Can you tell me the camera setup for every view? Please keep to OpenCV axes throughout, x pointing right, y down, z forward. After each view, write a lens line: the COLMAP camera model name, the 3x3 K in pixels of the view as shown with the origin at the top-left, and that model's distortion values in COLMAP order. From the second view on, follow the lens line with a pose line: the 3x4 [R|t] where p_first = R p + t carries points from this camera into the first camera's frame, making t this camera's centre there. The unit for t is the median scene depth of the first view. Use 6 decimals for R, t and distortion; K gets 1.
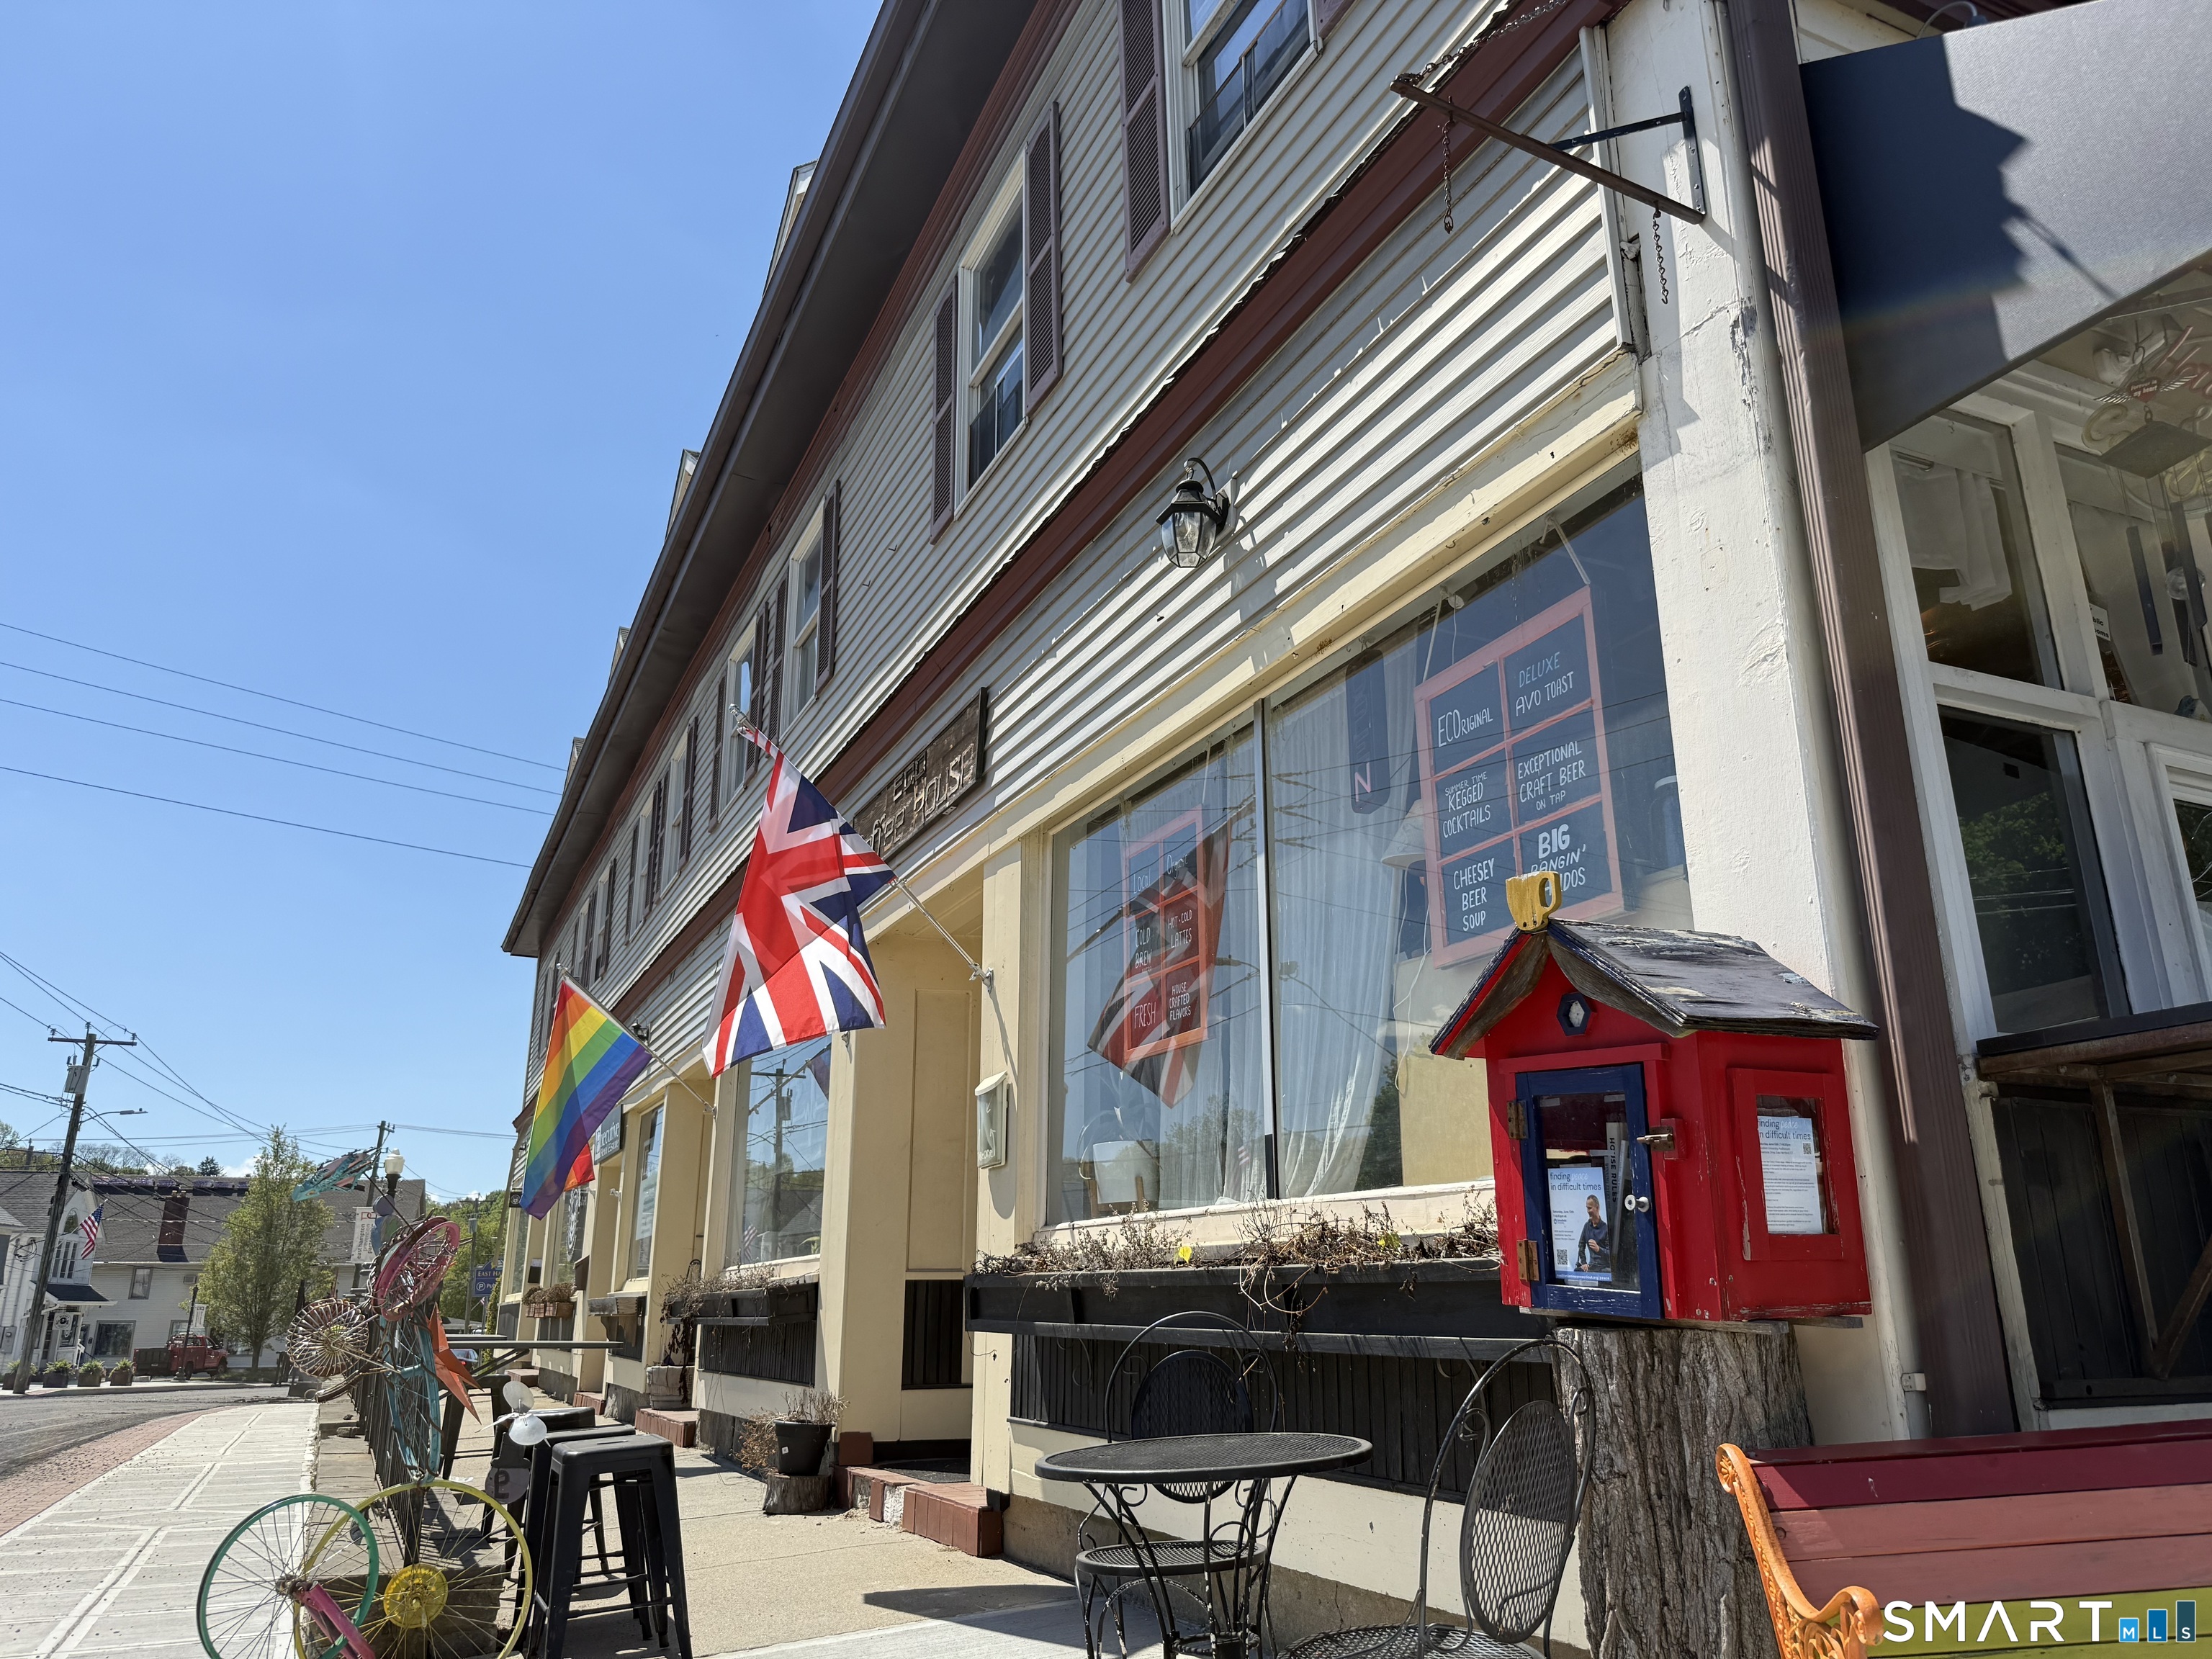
lens RADIAL K [[1537.5, 0, 1106.0], [0, 1537.5, 829.5], [0, 0, 1]] dist [0.010121, -0.002602]
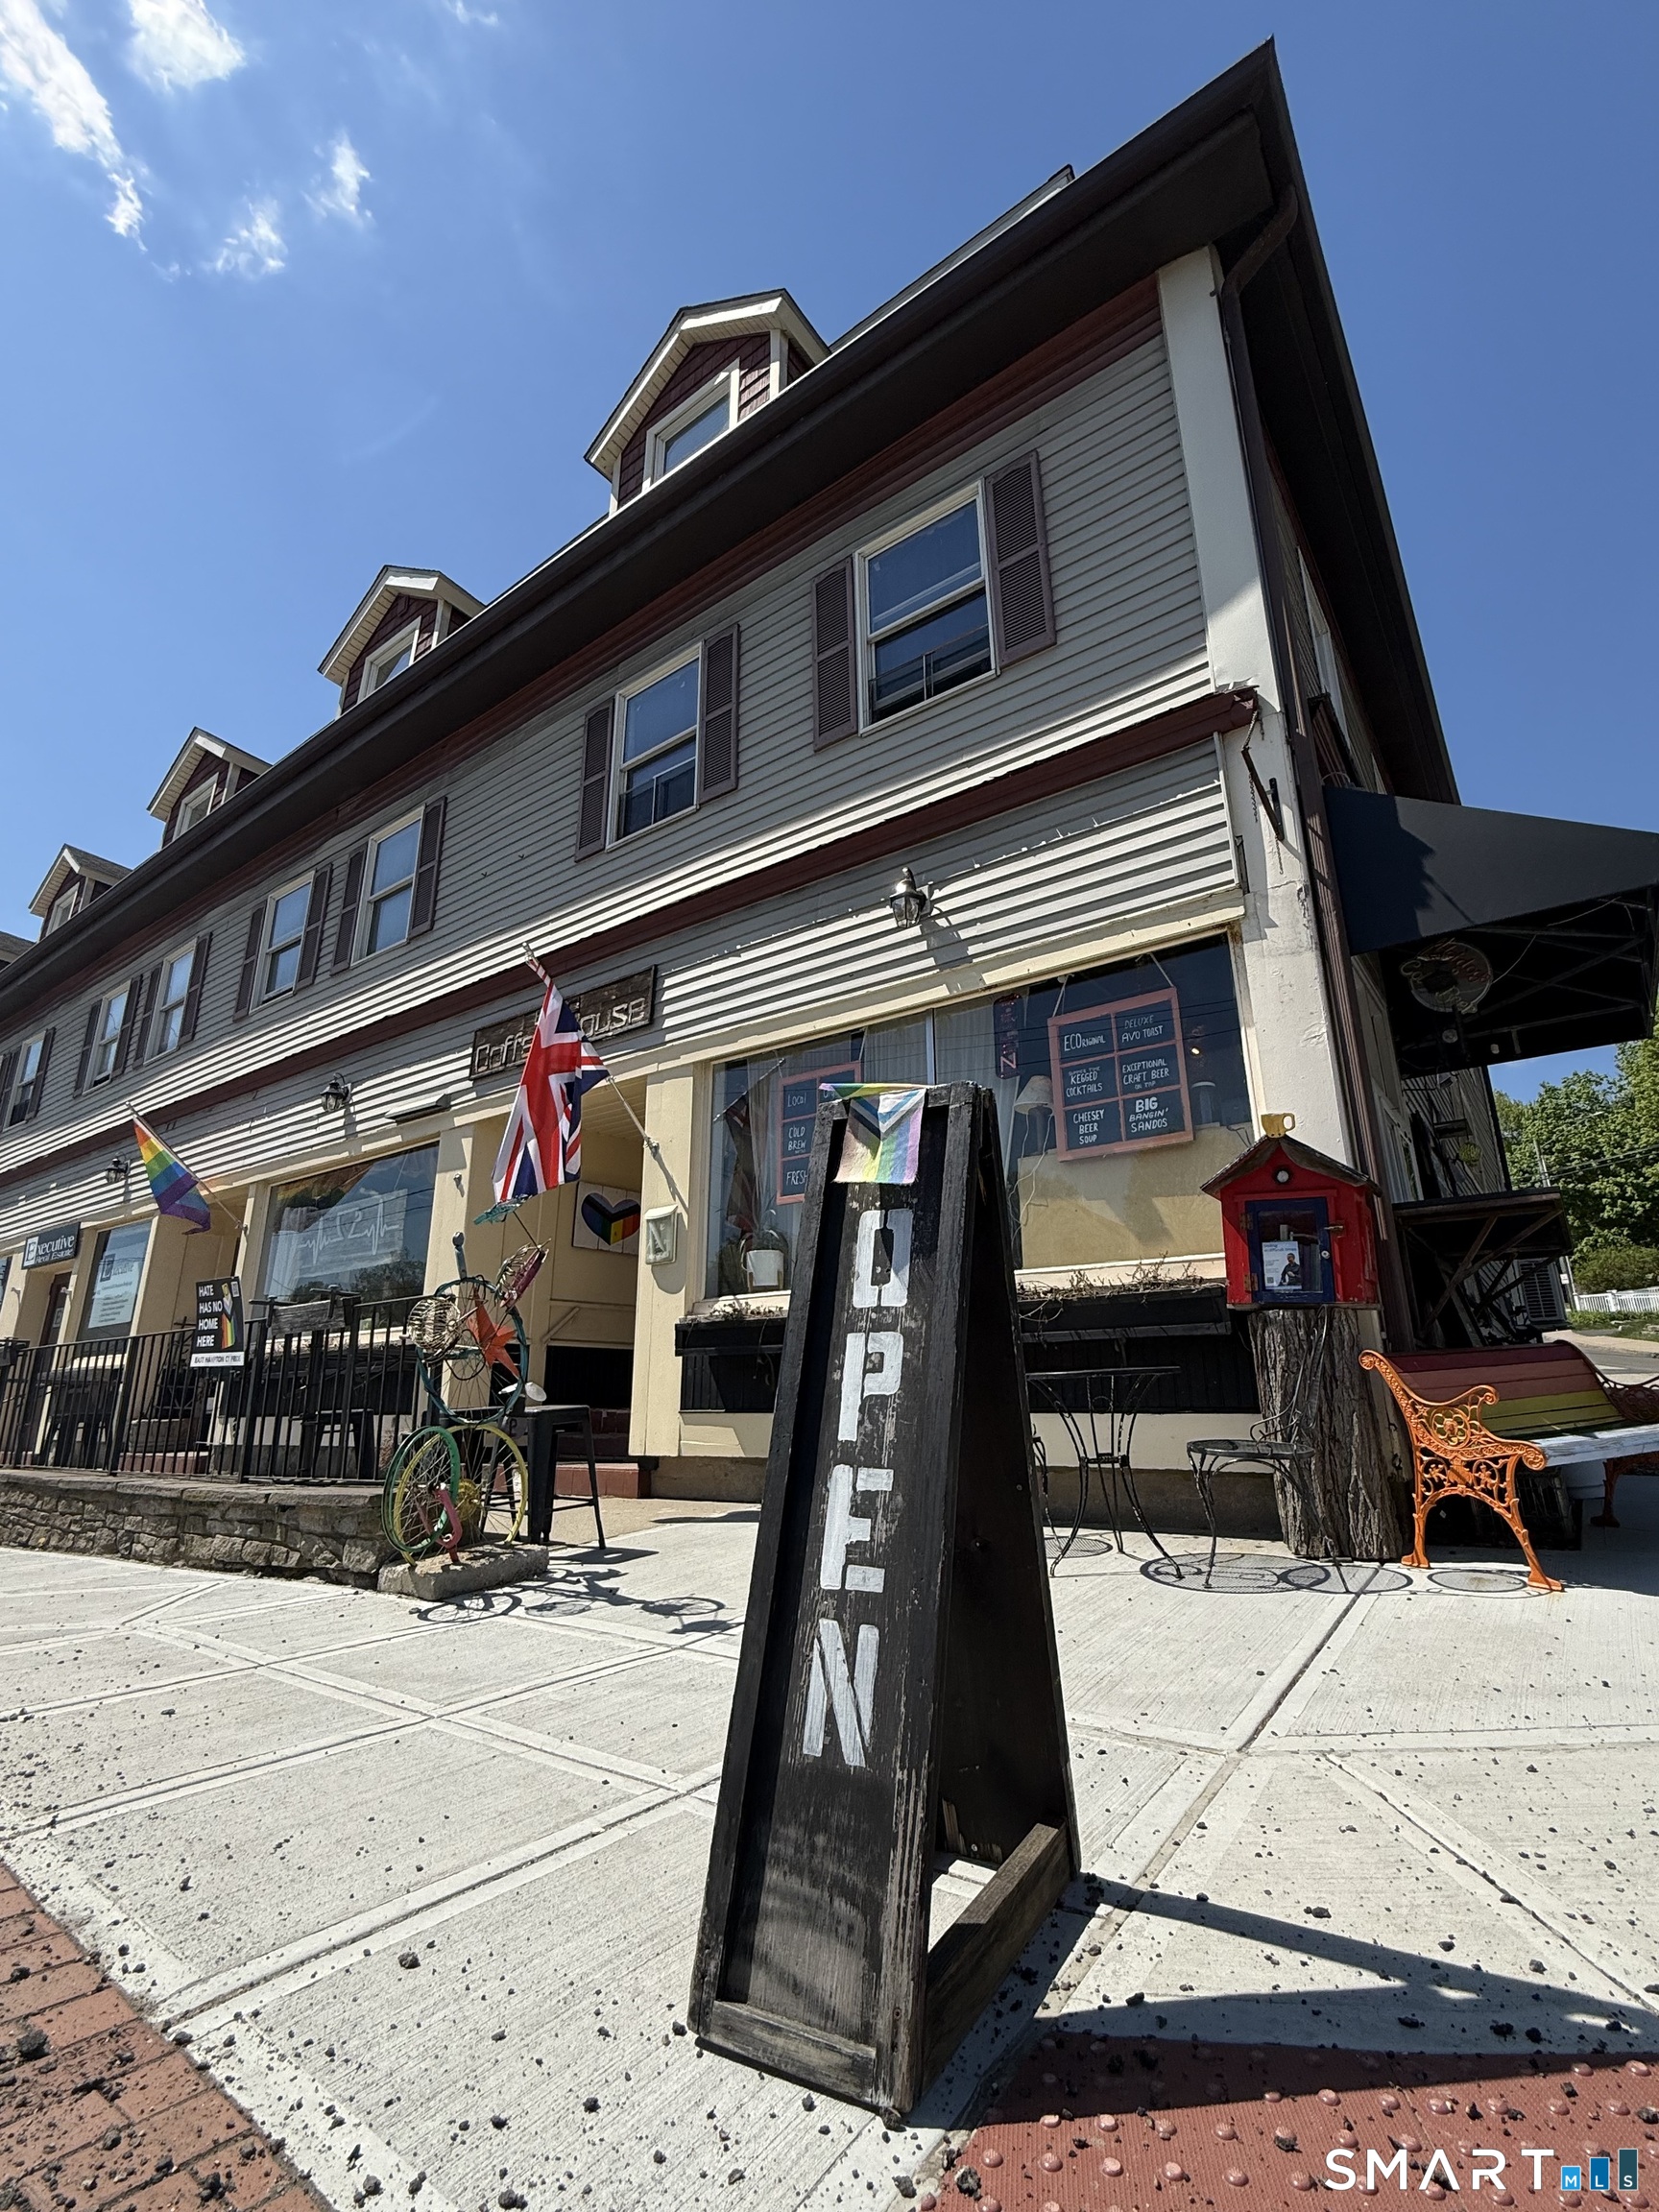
lens RADIAL K [[1018.7, 0, 829.5], [0, 1018.7, 1106.0], [0, 0, 1]] dist [-0.002274, 0.000030]
pose [[0.877509, 0.138961, 0.458985, -0.658855], [-0.138265, 0.989765, -0.035317, 0.107685], [-0.459195, -0.032471, 0.887742, -0.022411]]
